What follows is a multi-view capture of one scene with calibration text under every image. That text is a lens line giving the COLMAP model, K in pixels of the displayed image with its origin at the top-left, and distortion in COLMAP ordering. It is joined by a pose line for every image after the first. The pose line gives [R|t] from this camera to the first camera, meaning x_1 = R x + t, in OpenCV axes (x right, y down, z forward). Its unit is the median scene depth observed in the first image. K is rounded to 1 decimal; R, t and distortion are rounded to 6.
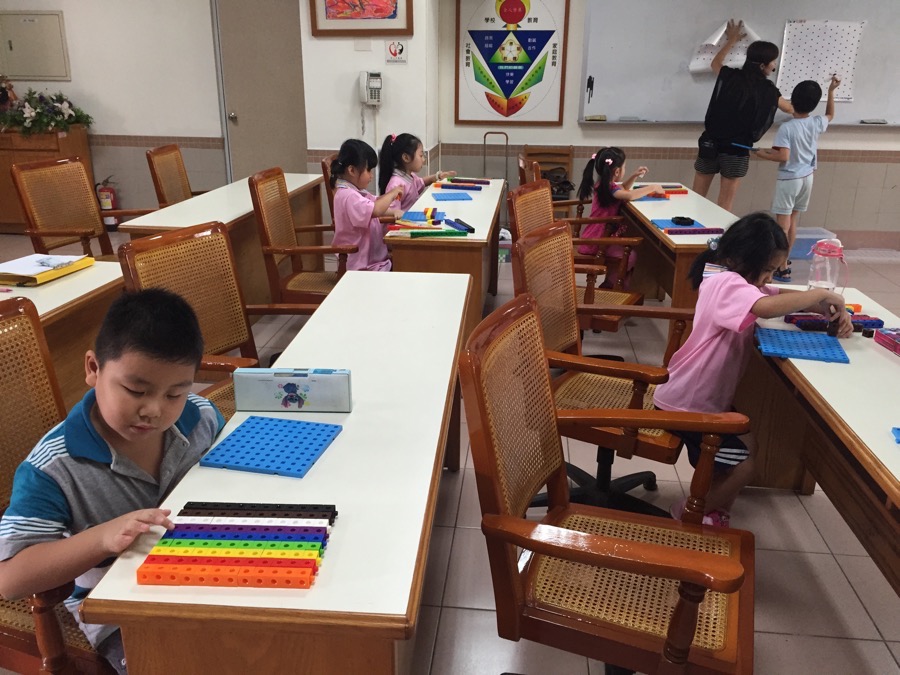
lens RADIAL K [[765.0, 0, 456.7], [0, 765.0, 339.5], [0, 0, 1]] dist [0.065998, -0.094842]
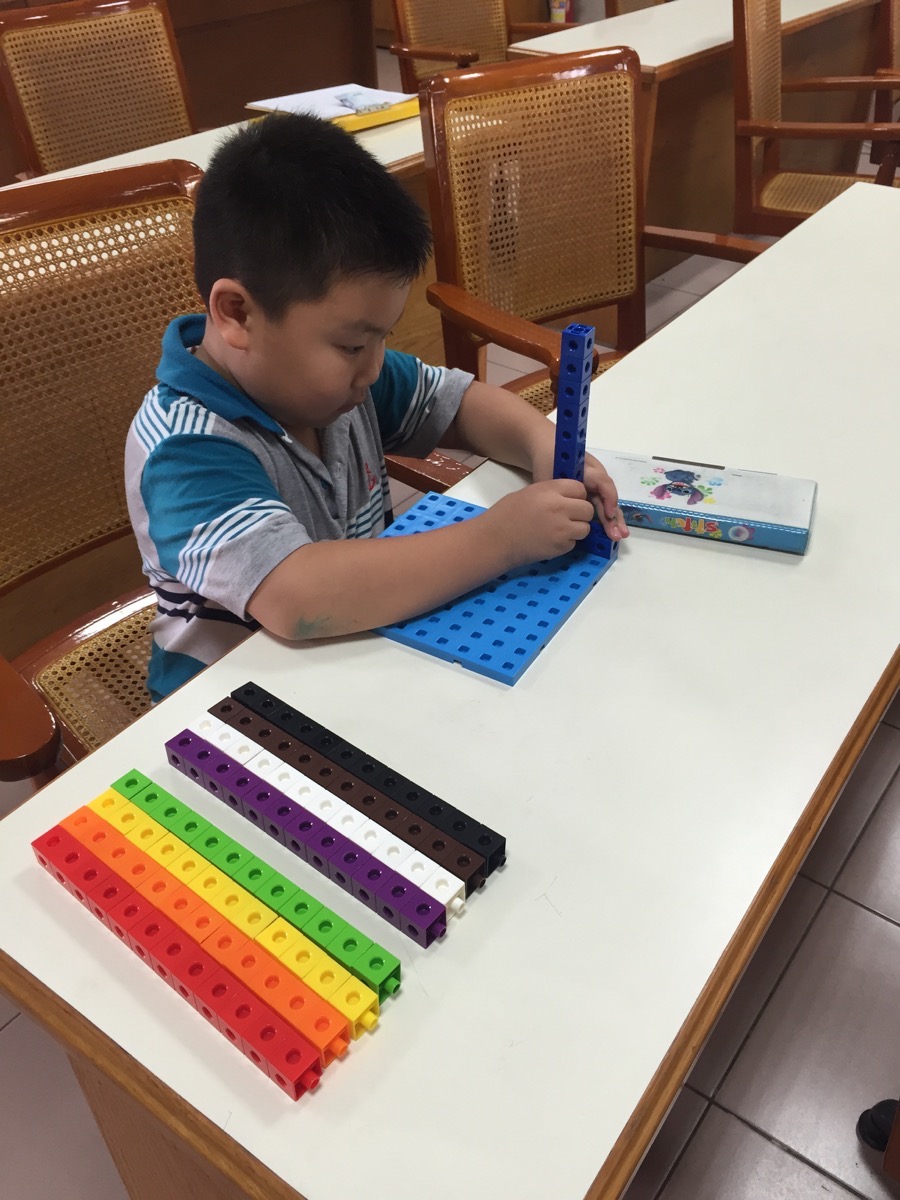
lens RADIAL K [[1020.0, 0, 450.6], [0, 1020.0, 596.8], [0, 0, 1]] dist [0.065998, -0.094842]
pose [[0.851944, 0.317176, -0.416642, 0.001073], [-0.169587, 0.919920, 0.353536, -0.043294], [0.495411, -0.230536, 0.837509, 0.285698]]
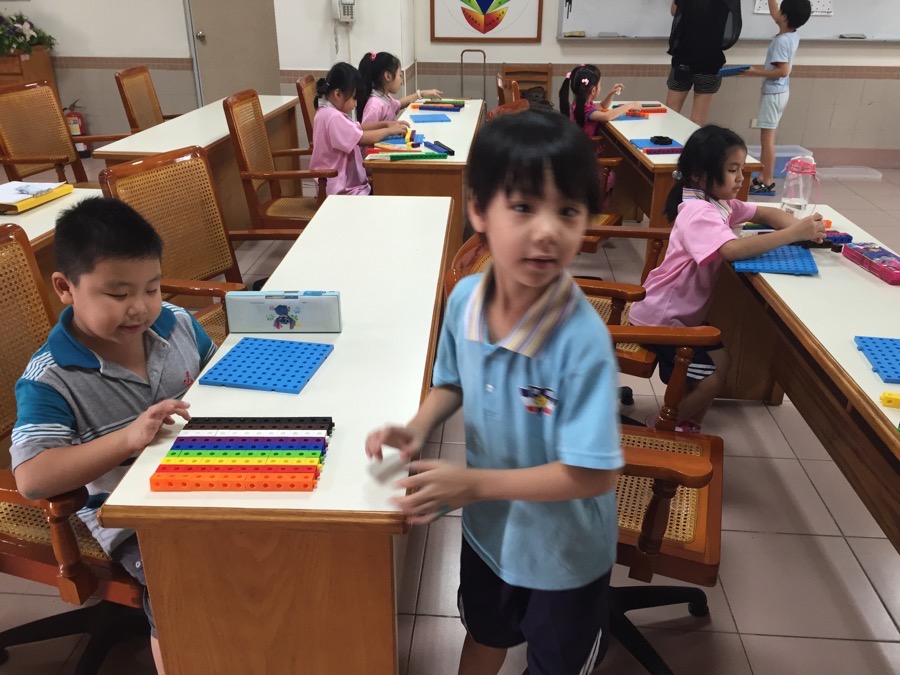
lens RADIAL K [[765.0, 0, 455.5], [0, 765.0, 342.6], [0, 0, 1]] dist [0.065998, -0.094842]
pose [[0.999508, -0.018592, 0.025246, -0.006676], [0.015989, 0.994896, 0.099630, 0.005456], [-0.026970, -0.099178, 0.994704, -0.025720]]
